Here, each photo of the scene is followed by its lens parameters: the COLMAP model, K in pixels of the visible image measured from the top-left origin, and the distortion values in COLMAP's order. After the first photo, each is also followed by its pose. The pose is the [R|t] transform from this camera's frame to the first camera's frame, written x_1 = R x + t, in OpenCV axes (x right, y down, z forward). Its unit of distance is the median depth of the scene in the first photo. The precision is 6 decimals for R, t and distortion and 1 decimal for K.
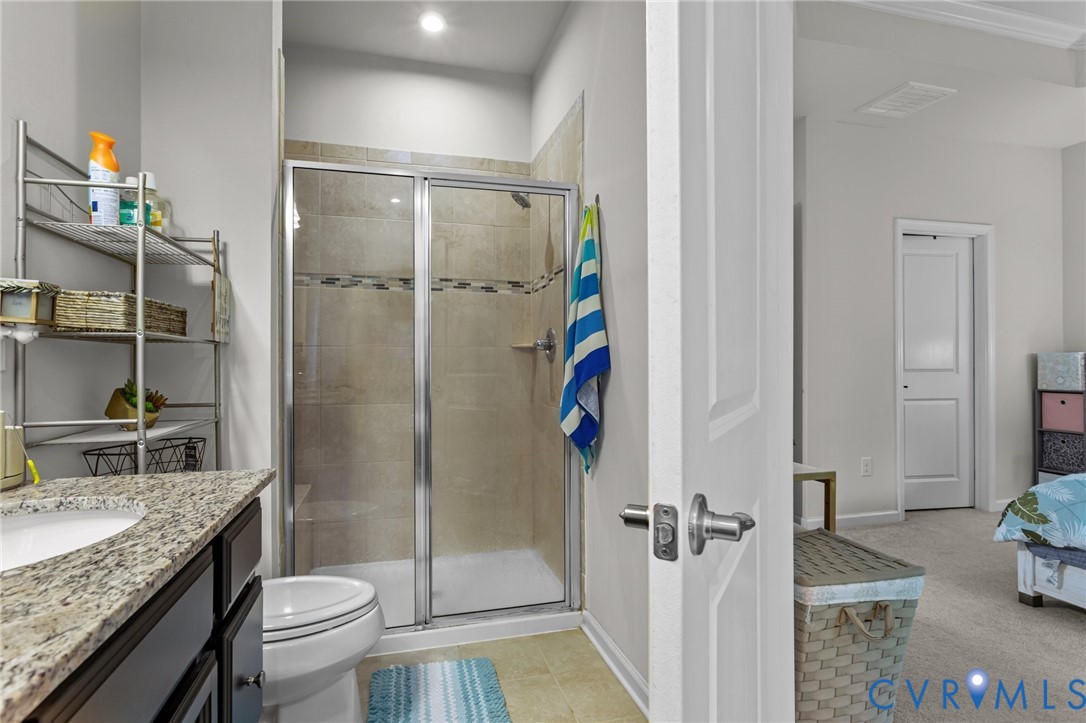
lens RADIAL K [[558.5, 0, 543.5], [0, 558.5, 366.6], [0, 0, 1]] dist [0.000302, 0.000345]
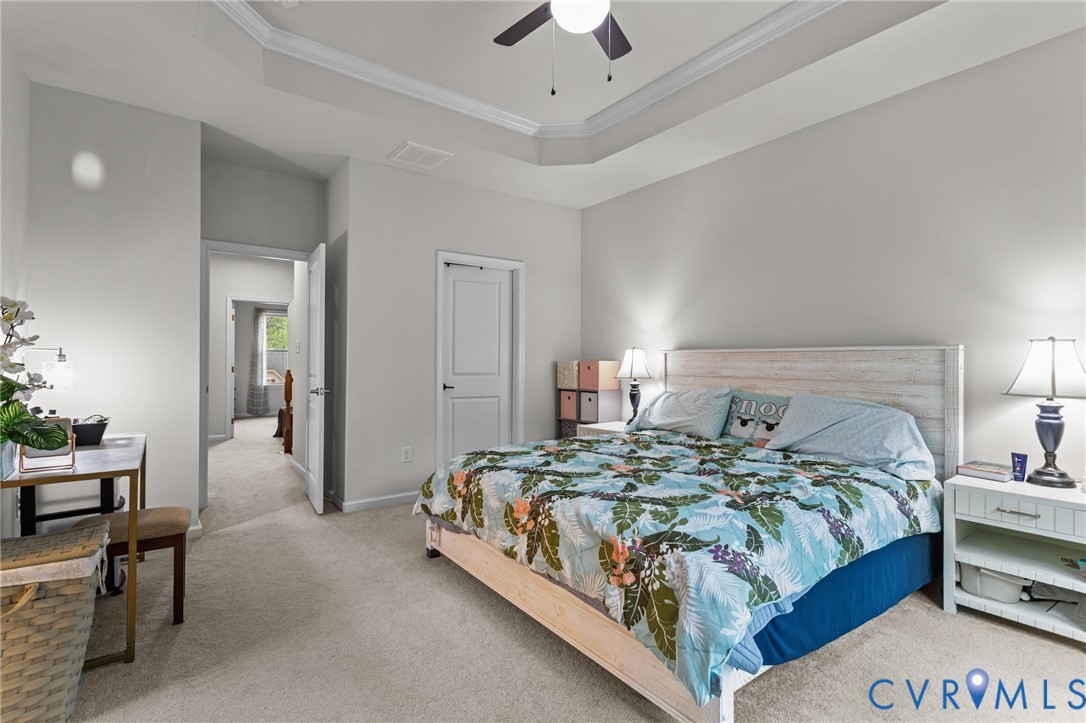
lens RADIAL K [[517.7, 0, 546.5], [0, 517.7, 365.3], [0, 0, 1]] dist [0.000676, 0.000701]
pose [[0.932279, 0.005884, 0.361693, 0.441199], [-0.007121, 0.999972, 0.002088, -0.017364], [-0.361671, -0.004522, 0.932295, -0.146398]]
